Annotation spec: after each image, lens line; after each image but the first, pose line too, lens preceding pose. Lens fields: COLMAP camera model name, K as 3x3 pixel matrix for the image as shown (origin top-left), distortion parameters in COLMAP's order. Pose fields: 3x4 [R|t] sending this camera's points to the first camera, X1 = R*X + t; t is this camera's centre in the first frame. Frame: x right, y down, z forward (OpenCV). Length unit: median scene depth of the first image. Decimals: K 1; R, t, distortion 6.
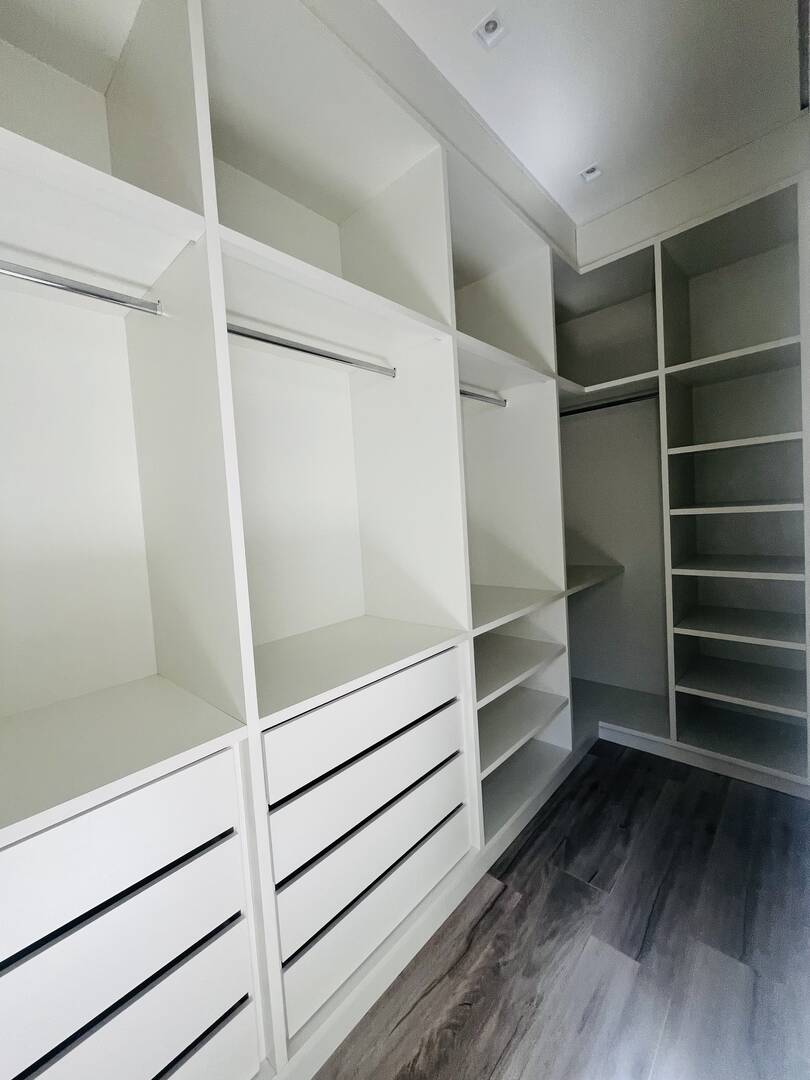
lens RADIAL K [[438.8, 0, 402.8], [0, 438.8, 537.3], [0, 0, 1]] dist [-0.003322, -0.000250]
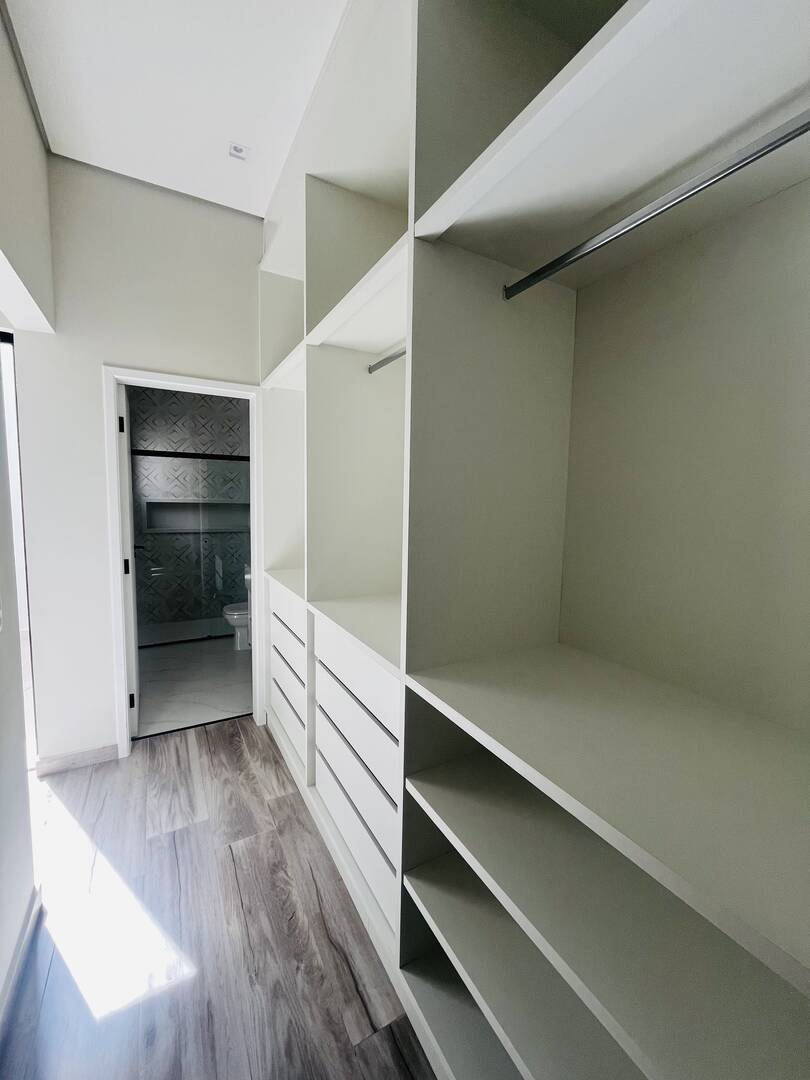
lens RADIAL K [[438.8, 0, 404.7], [0, 438.8, 541.7], [0, 0, 1]] dist [-0.003322, -0.000250]
pose [[-0.306617, 0.152872, -0.939476, 0.915173], [-0.057761, 0.982211, 0.178677, -0.135721], [0.950079, 0.109051, -0.292333, 1.390596]]
